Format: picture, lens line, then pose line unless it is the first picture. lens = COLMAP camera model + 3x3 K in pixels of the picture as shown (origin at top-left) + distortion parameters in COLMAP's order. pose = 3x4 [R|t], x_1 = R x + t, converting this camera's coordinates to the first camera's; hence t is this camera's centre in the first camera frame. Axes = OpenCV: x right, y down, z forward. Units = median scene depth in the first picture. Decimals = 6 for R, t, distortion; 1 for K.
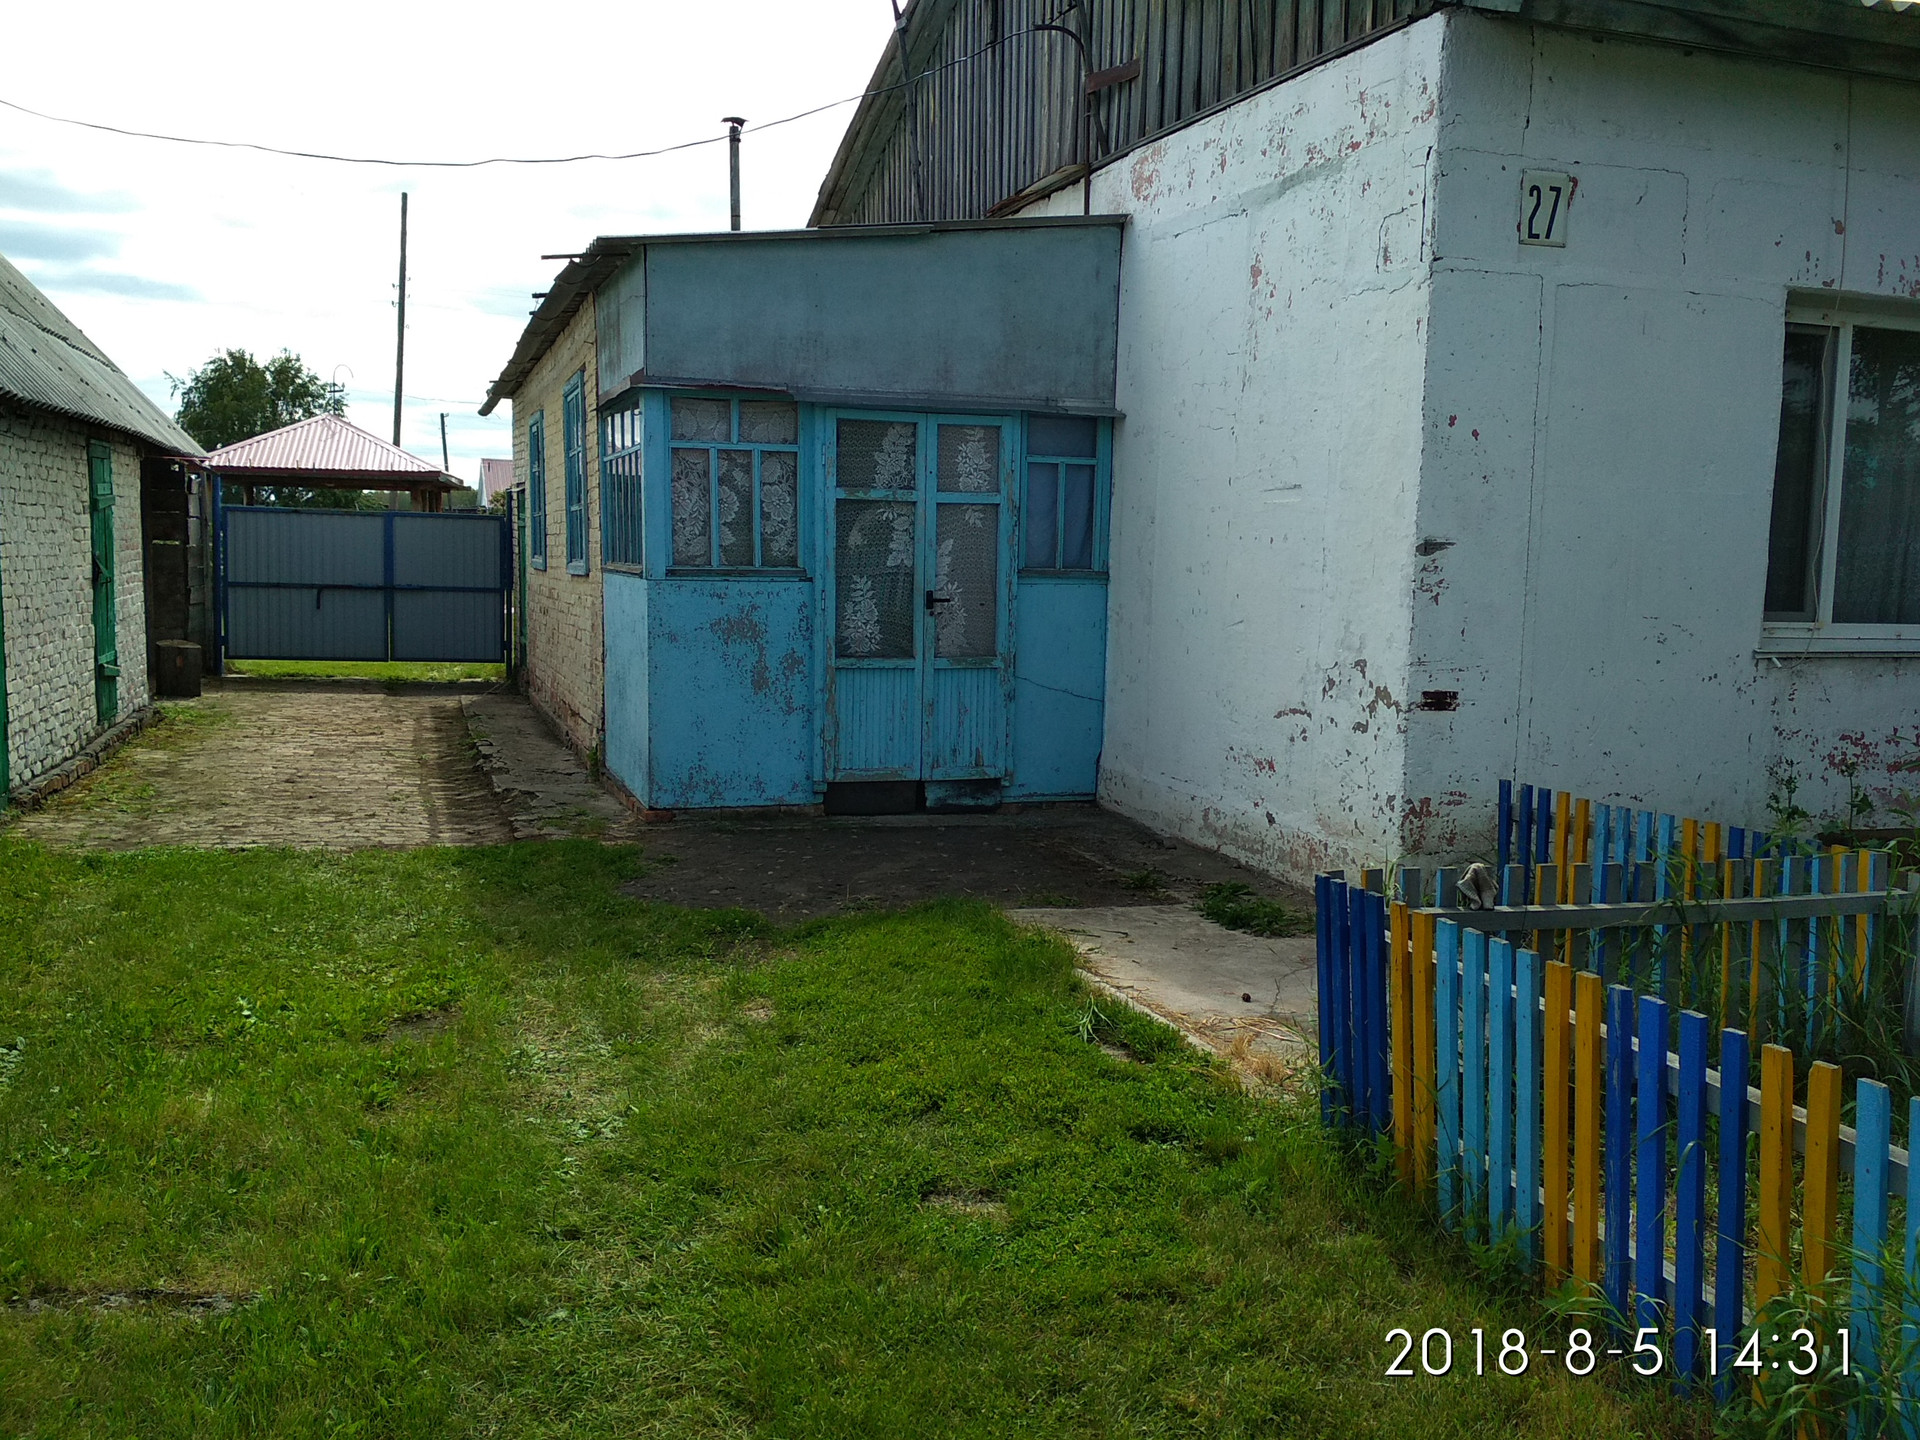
lens RADIAL K [[1710.7, 0, 965.4], [0, 1710.7, 738.3], [0, 0, 1]] dist [0.066819, -0.145159]
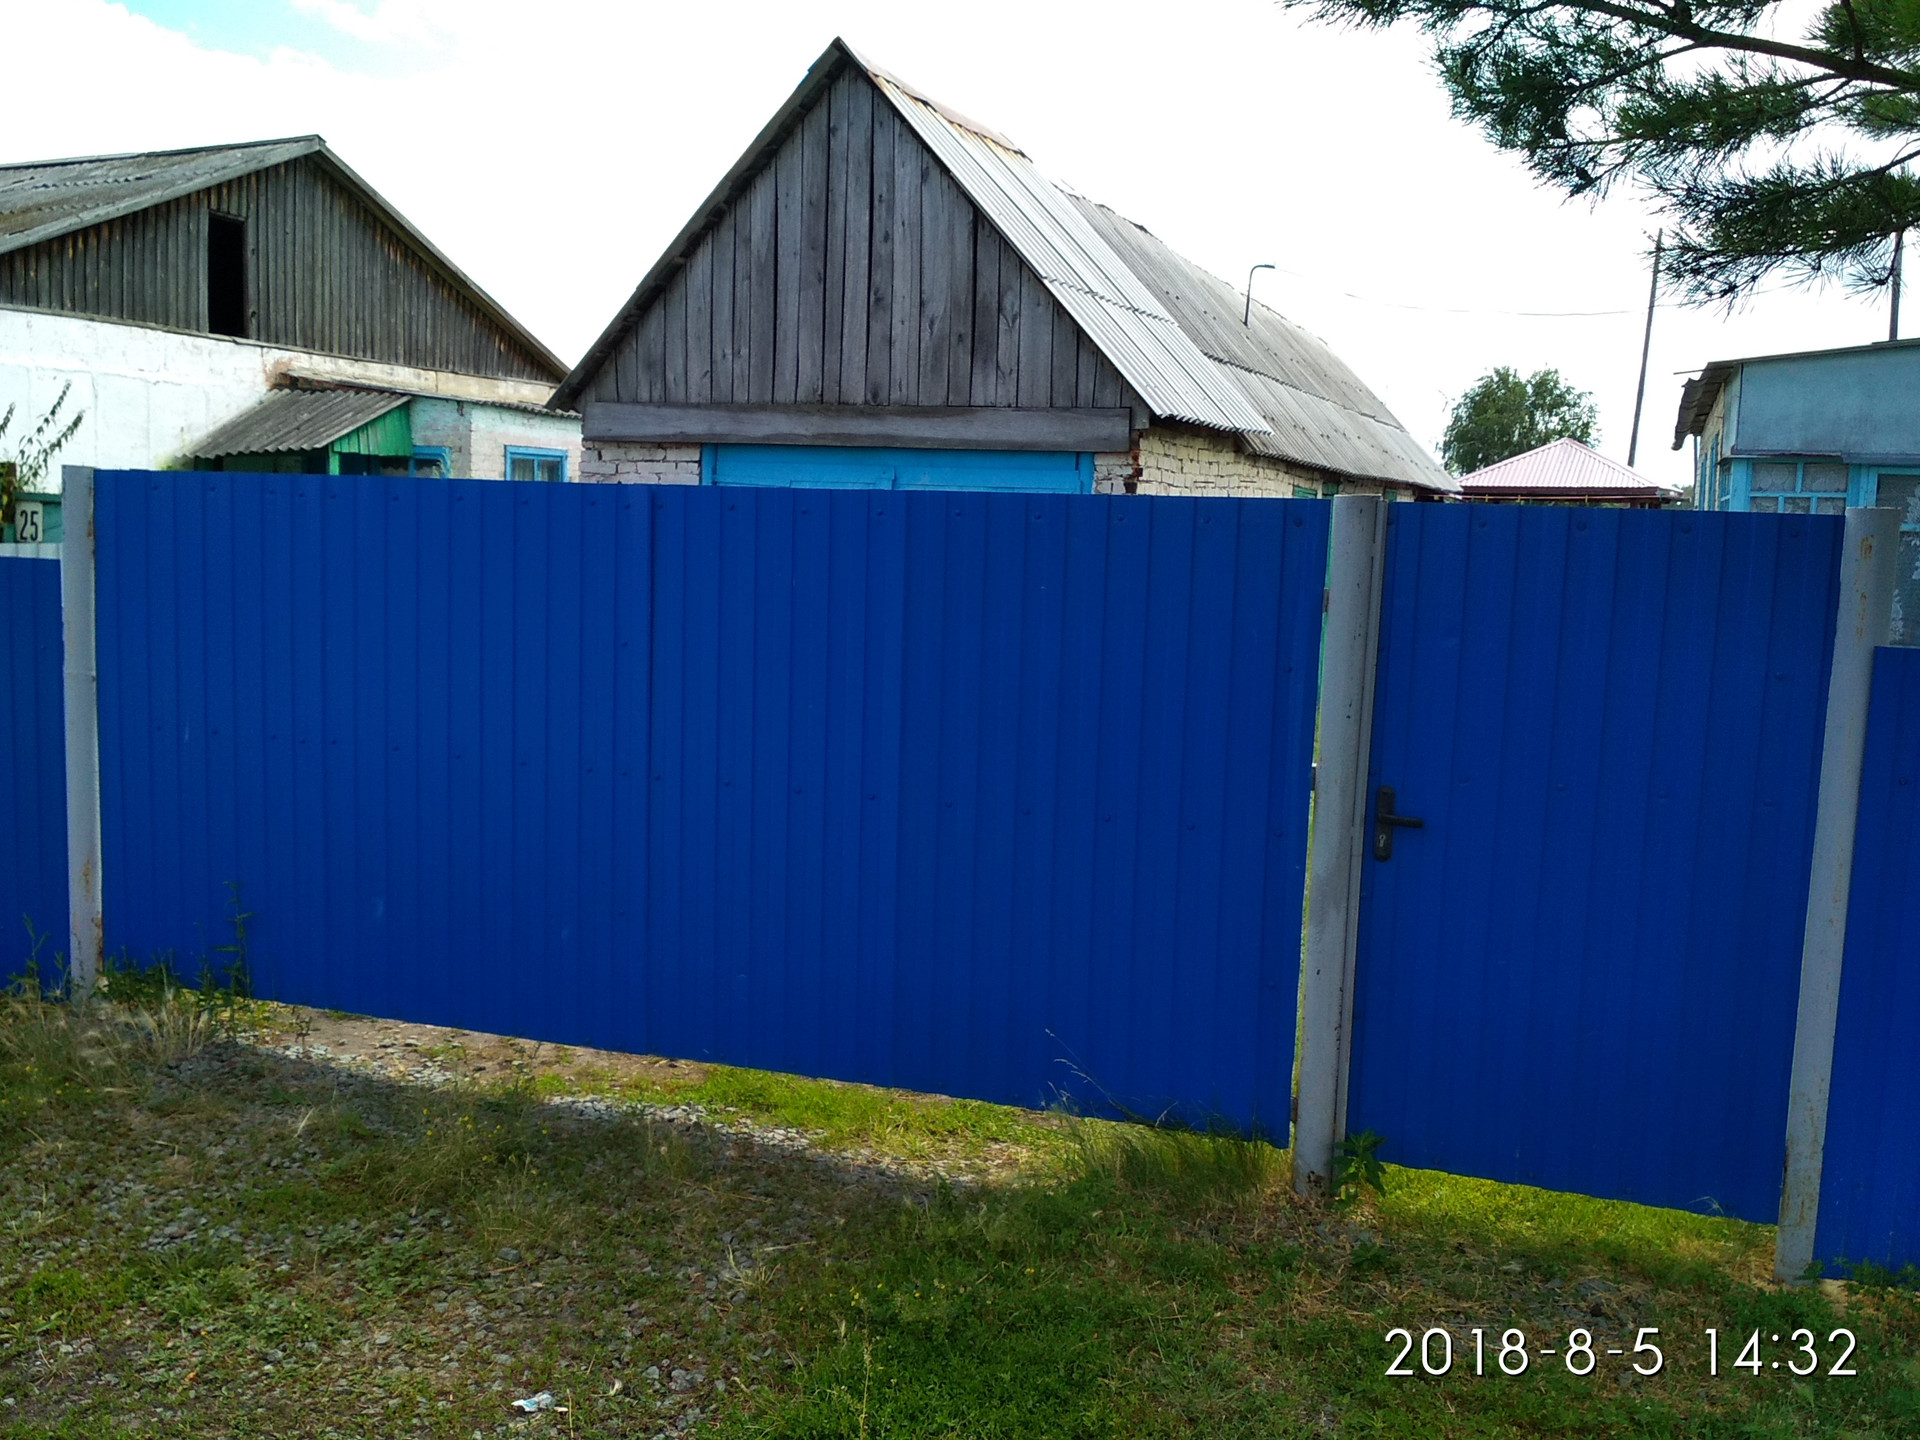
lens RADIAL K [[1691.5, 0, 901.0], [0, 1691.5, 714.7], [0, 0, 1]] dist [0.056830, -0.193330]
pose [[0.744825, 0.073521, -0.663197, 0.153509], [-0.079937, 0.996585, 0.020703, 0.027455], [0.662455, 0.037594, 0.748158, -0.332595]]
